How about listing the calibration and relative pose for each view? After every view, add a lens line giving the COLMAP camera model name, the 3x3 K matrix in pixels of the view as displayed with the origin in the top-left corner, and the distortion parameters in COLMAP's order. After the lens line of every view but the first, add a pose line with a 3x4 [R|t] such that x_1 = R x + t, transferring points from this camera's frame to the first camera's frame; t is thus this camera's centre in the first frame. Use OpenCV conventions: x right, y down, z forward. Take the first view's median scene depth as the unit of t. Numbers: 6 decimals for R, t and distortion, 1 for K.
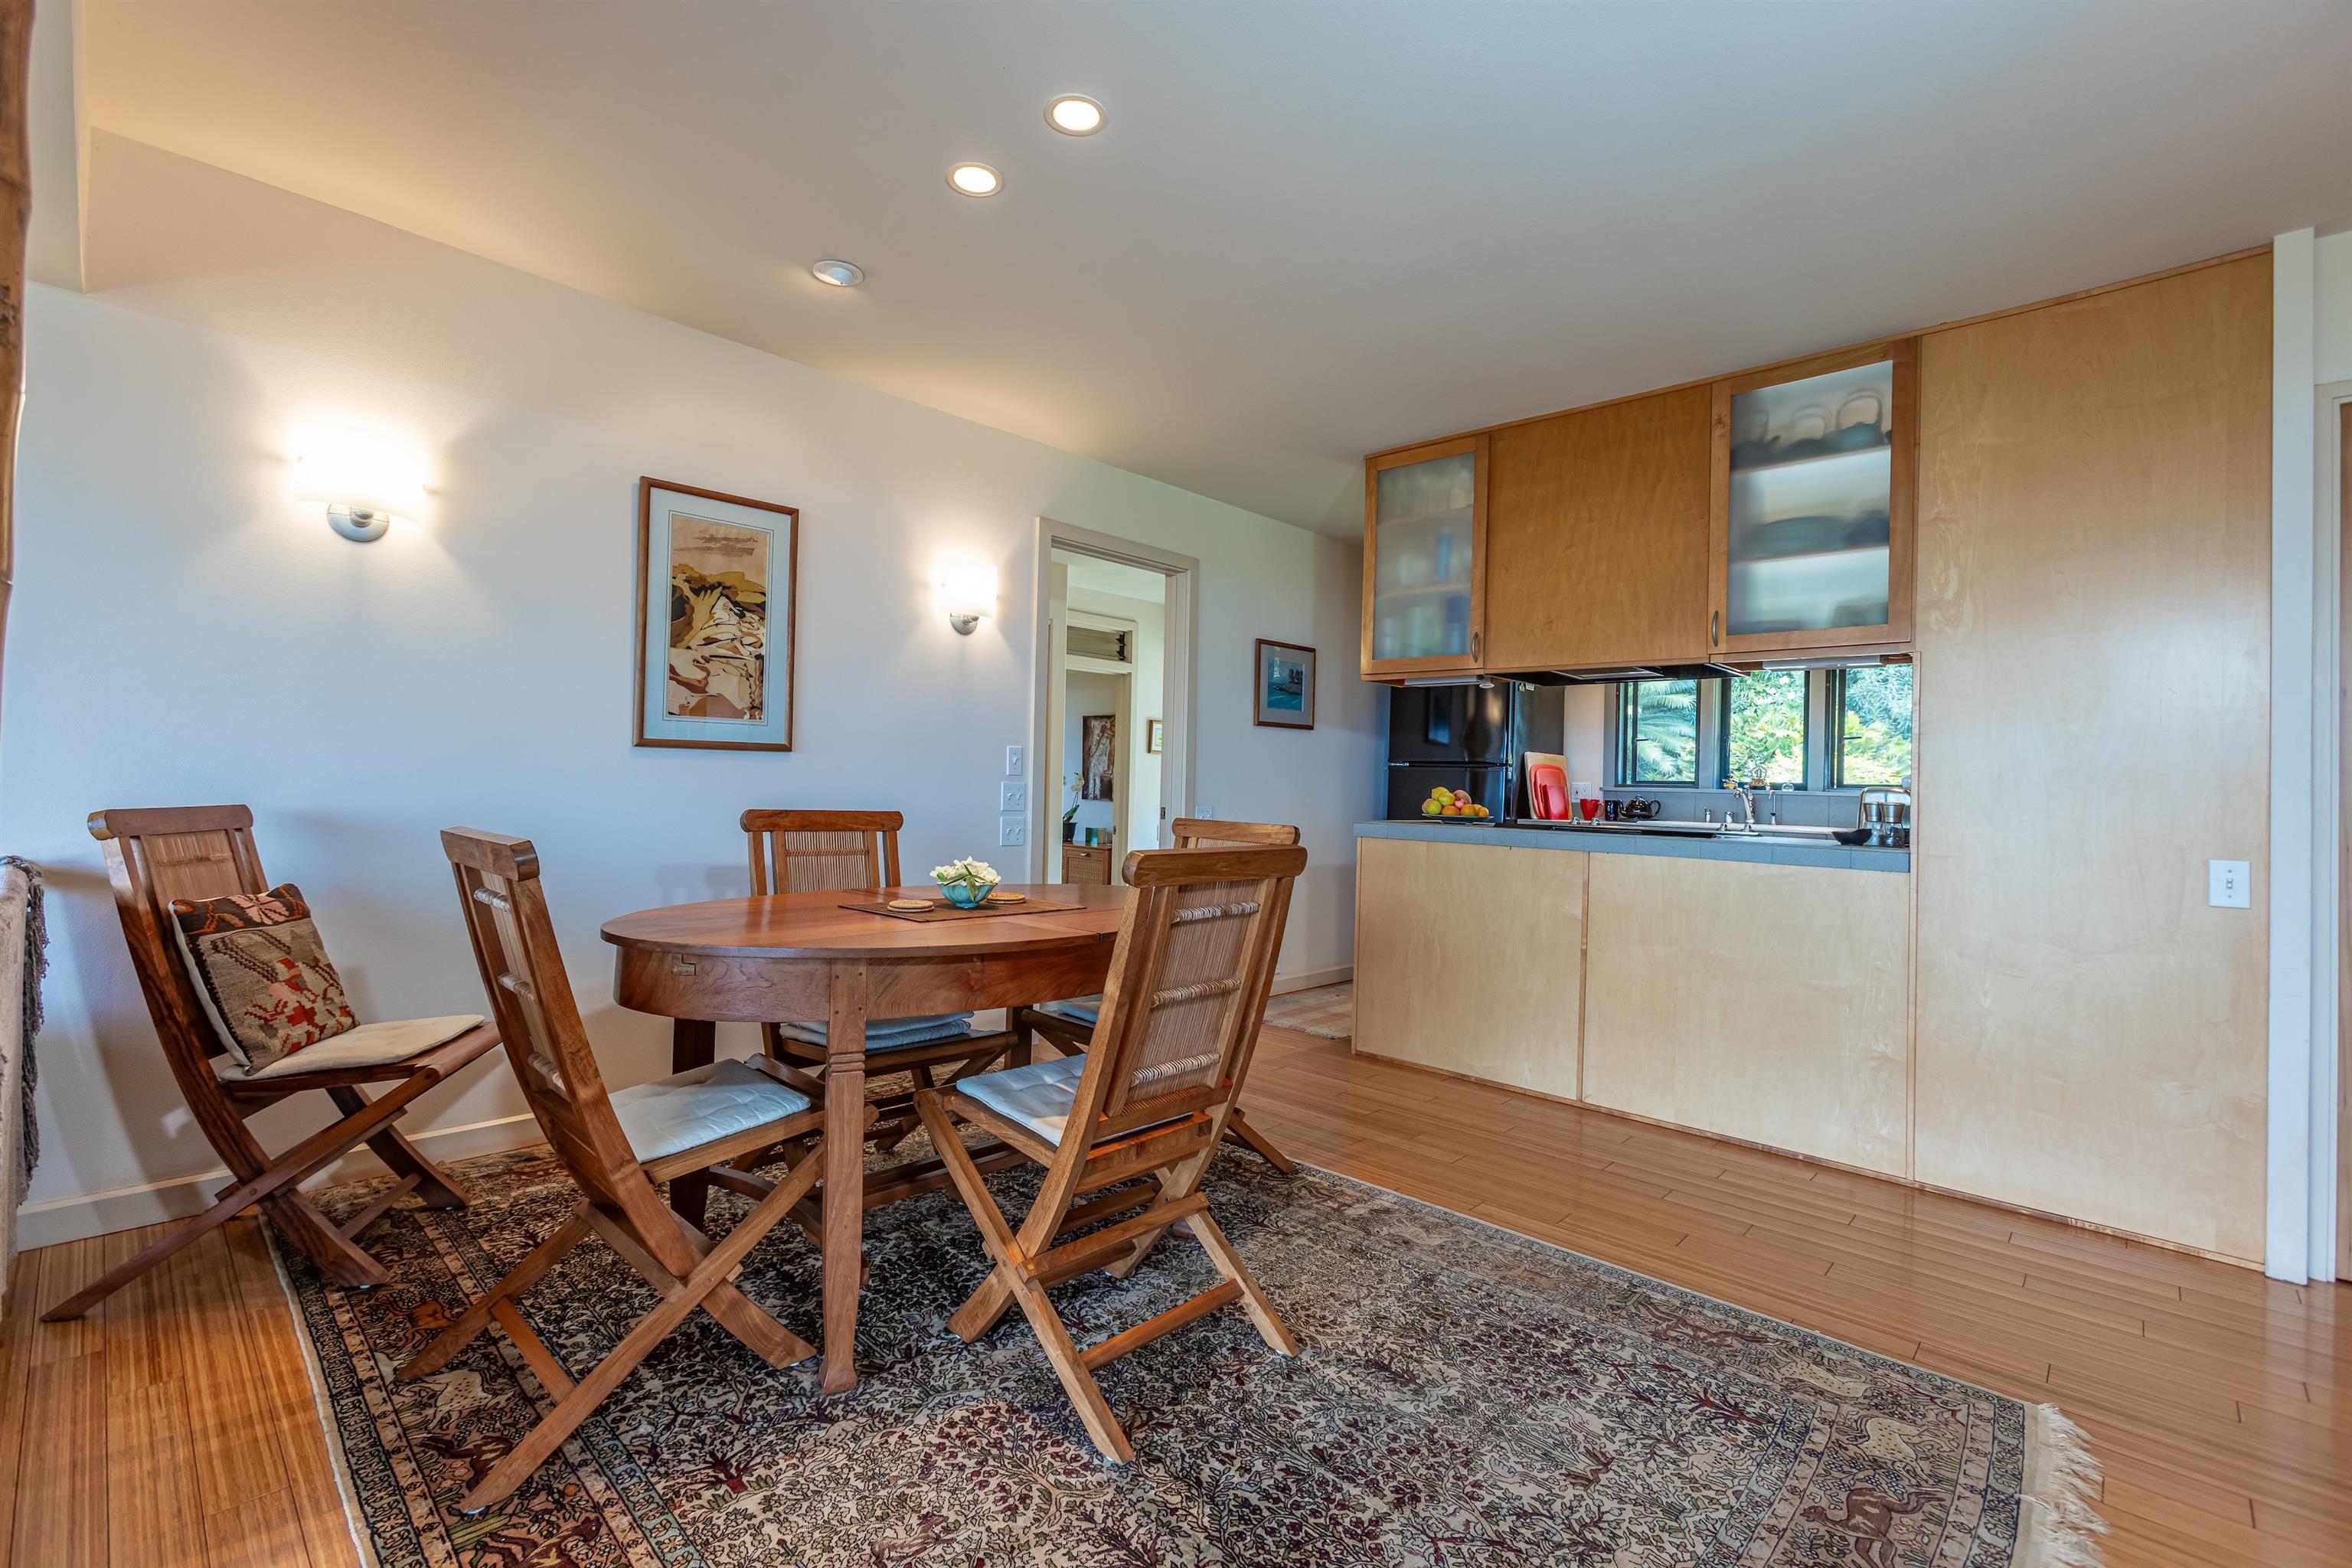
lens RADIAL K [[1031.2, 0, 1167.0], [0, 1031.2, 771.9], [0, 0, 1]] dist [-0.028941, 0.021765]
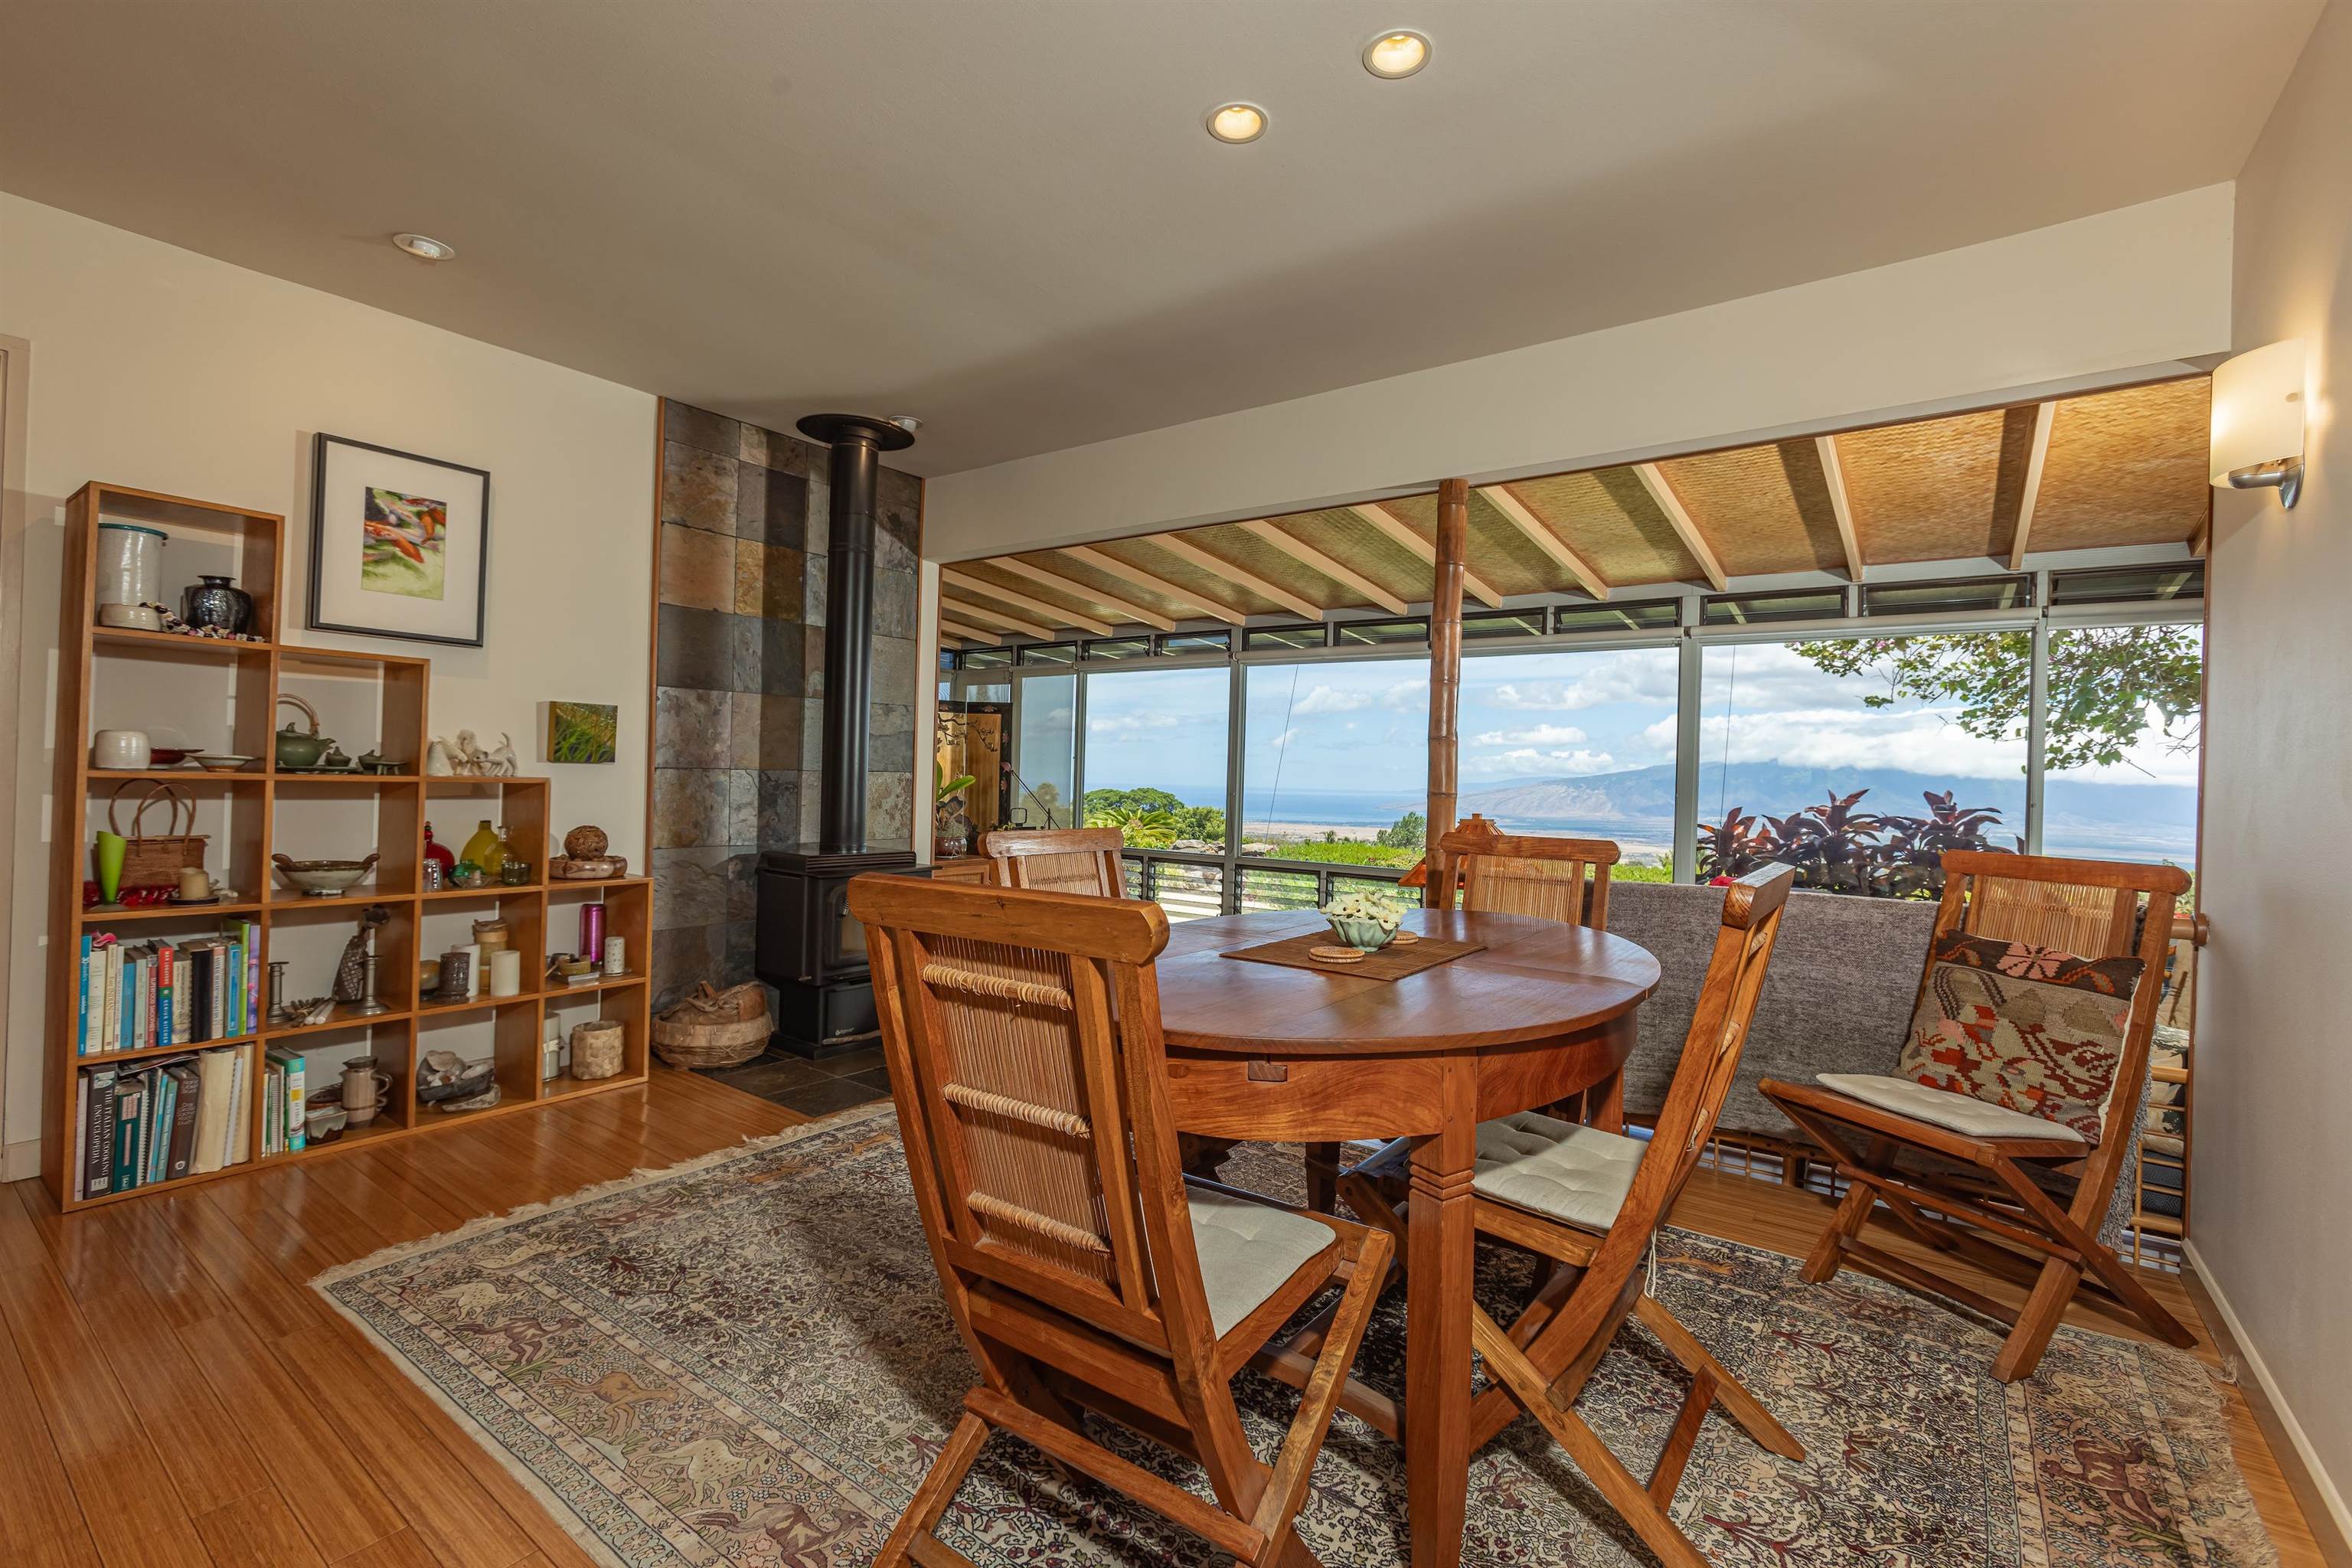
lens RADIAL K [[1031.2, 0, 1167.0], [0, 1031.2, 771.9], [0, 0, 1]] dist [-0.028941, 0.021765]
pose [[-0.990471, -0.054484, -0.126483, 0.057501], [-0.052737, 0.998462, -0.017126, 0.010662], [0.127222, -0.010293, -0.991821, 1.596145]]
